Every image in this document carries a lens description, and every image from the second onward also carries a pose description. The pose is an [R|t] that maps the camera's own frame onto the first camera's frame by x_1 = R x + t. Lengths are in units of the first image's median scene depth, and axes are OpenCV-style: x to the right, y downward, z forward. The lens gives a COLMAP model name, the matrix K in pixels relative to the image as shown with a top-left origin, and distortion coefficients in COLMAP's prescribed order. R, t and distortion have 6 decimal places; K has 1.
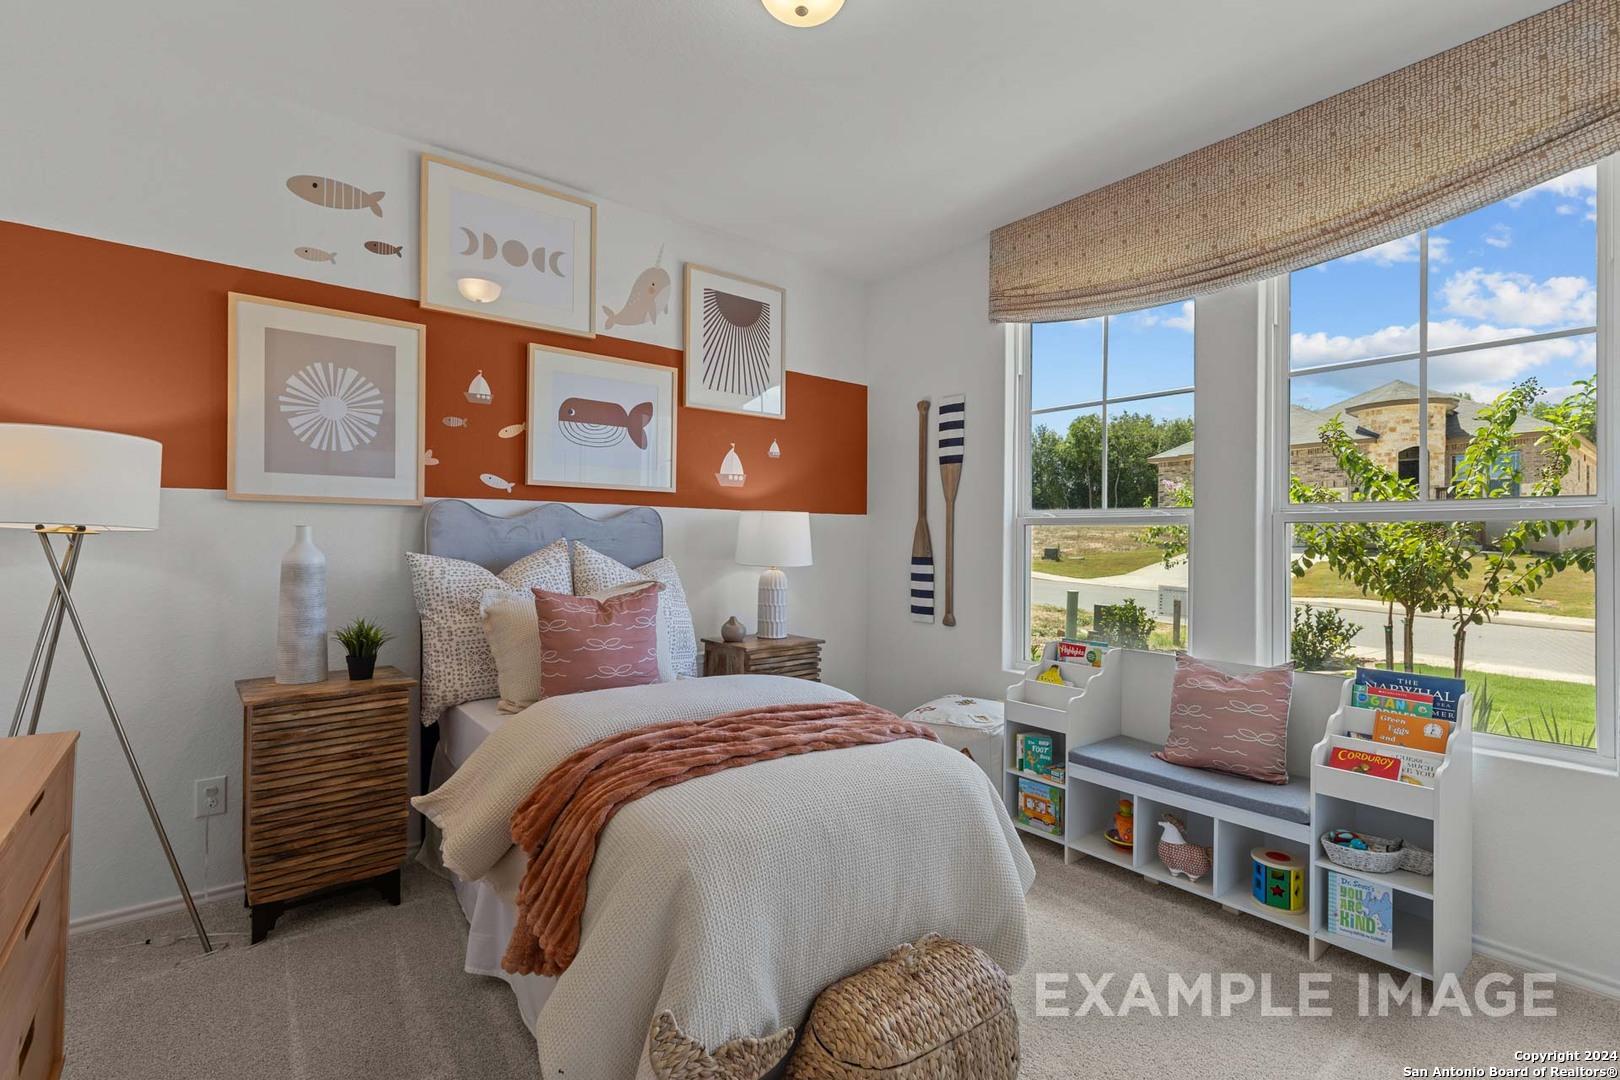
lens RADIAL K [[727.1, 0, 817.9], [0, 727.1, 545.9], [0, 0, 1]] dist [0.001755, 0.000240]
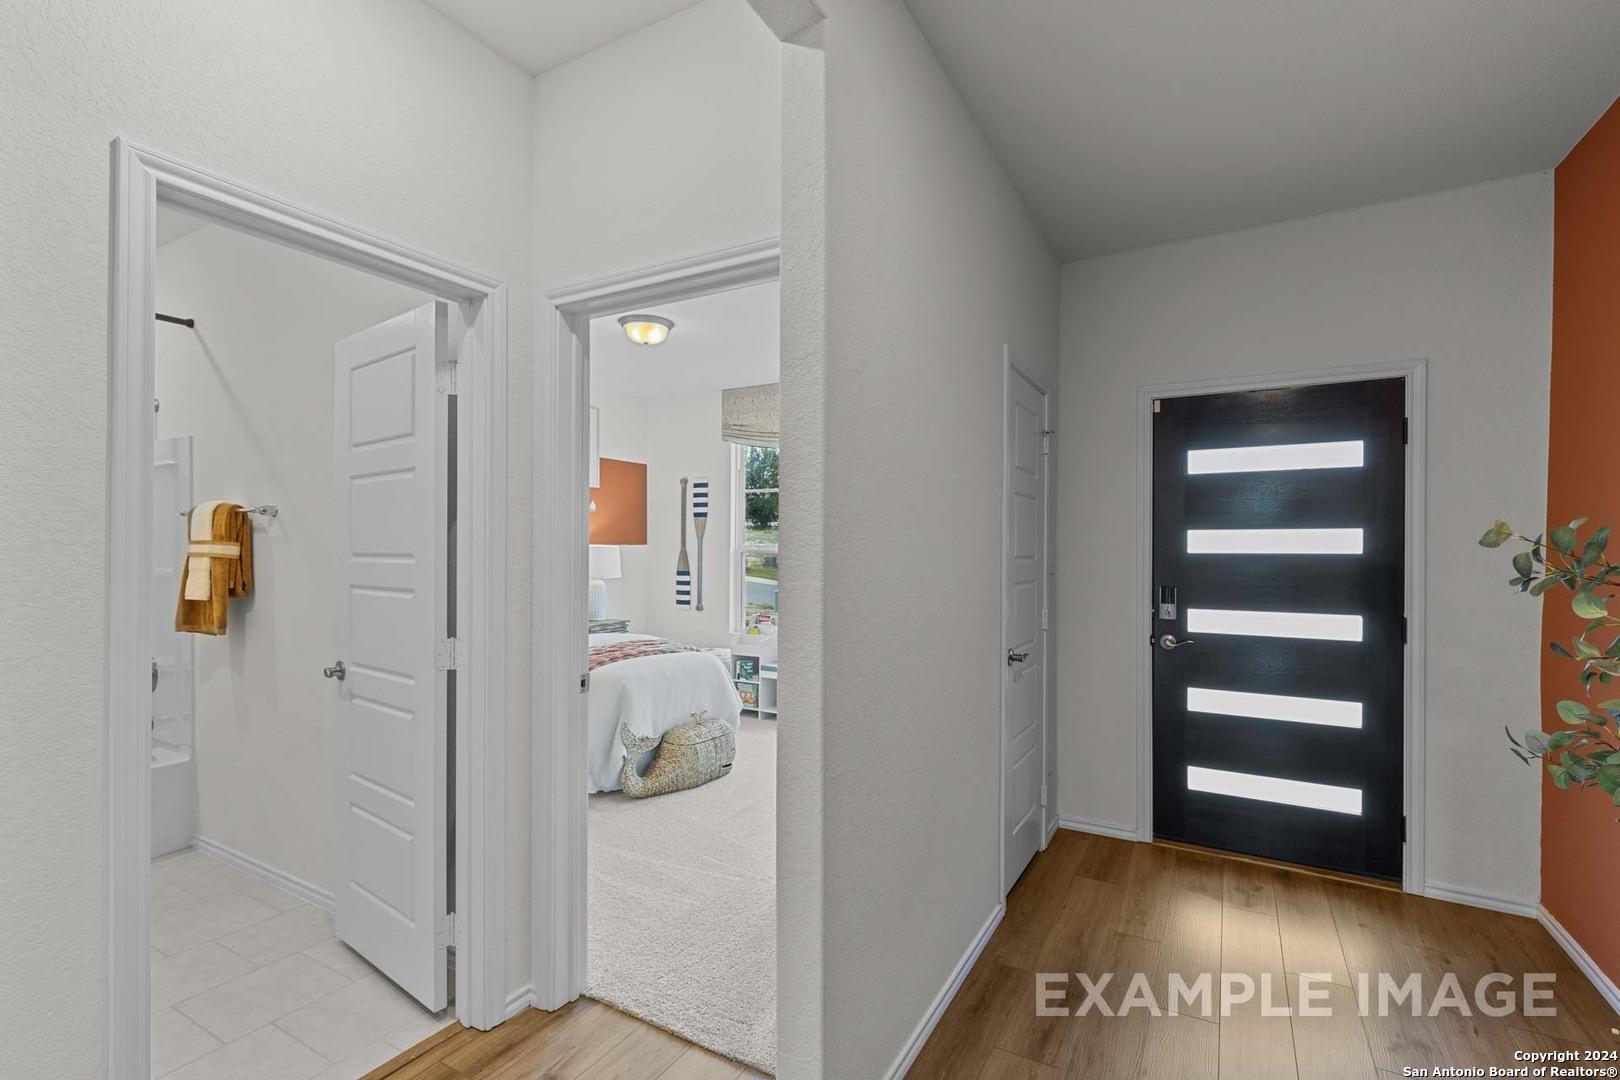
lens RADIAL K [[727.1, 0, 817.9], [0, 727.1, 545.9], [0, 0, 1]] dist [0.001755, 0.000240]
pose [[0.932273, 0.000912, 0.361754, -0.184123], [0.001977, 0.999969, -0.007617, -0.030913], [-0.361750, 0.007816, 0.932242, -0.722258]]
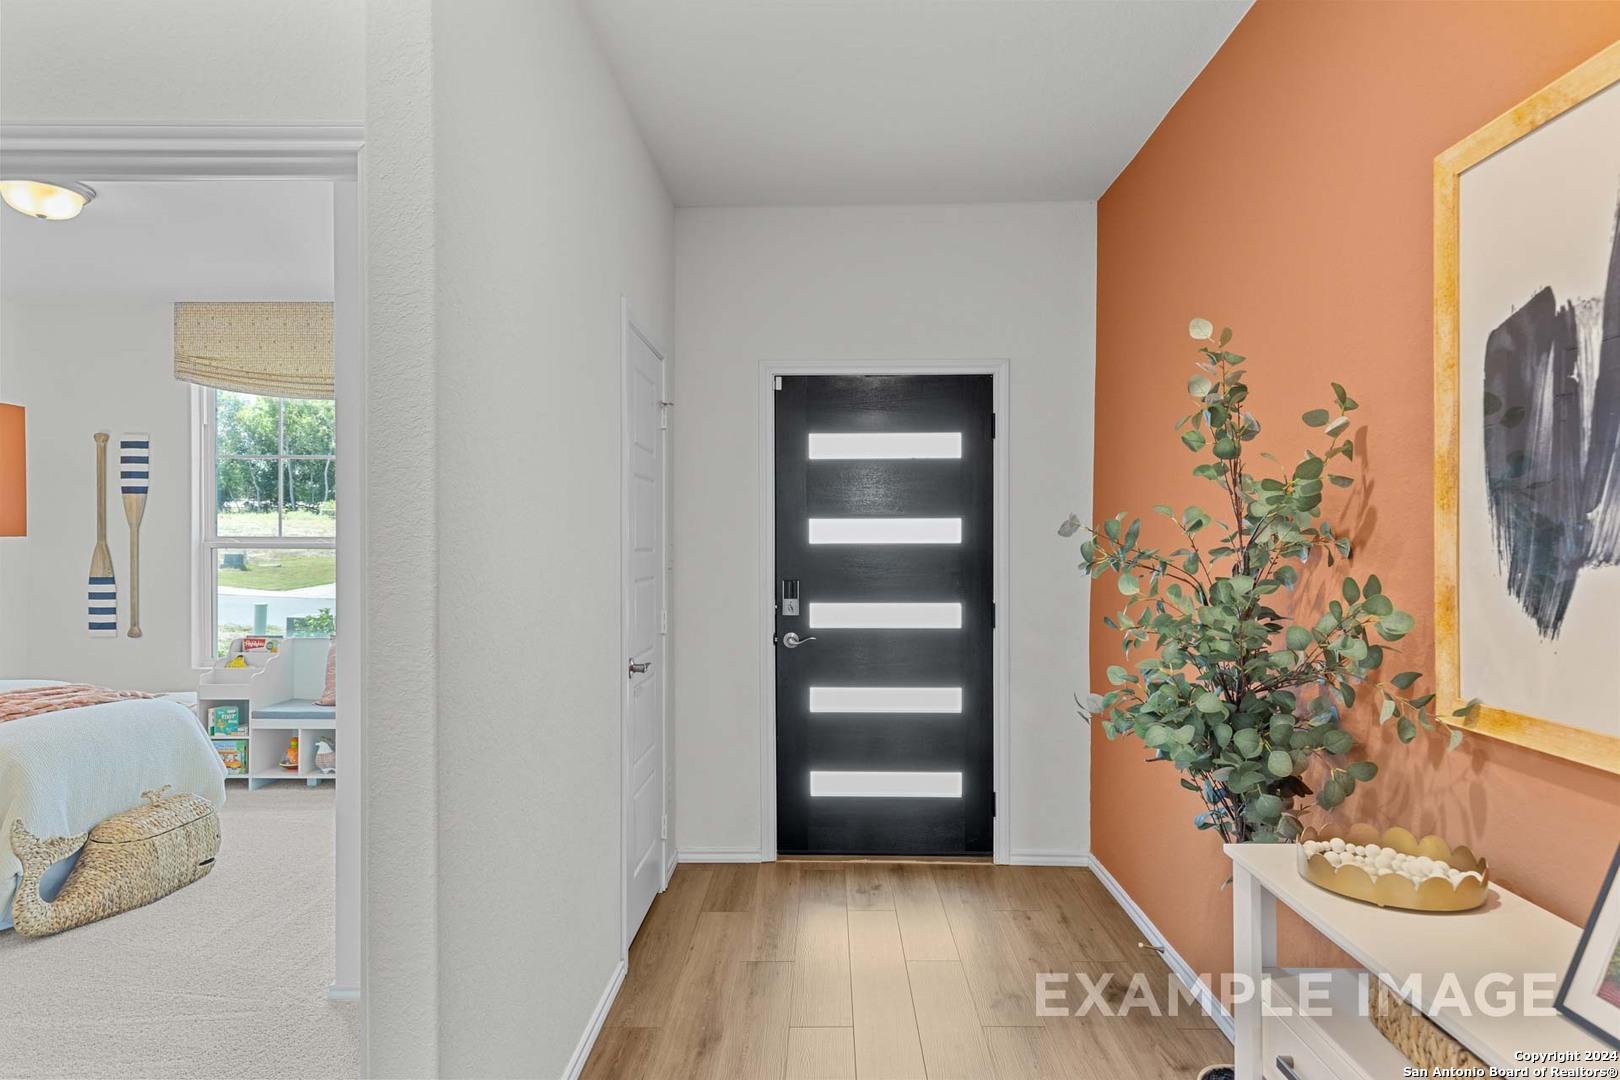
lens RADIAL K [[919.0, 0, 810.0], [0, 919.0, 540.0], [0, 0, 1]] dist [0.016899, -0.001563]
pose [[0.646264, -0.004859, 0.763098, -0.239852], [0.008746, 0.999961, -0.001039, -0.031077], [-0.763064, 0.007345, 0.646282, -0.734419]]
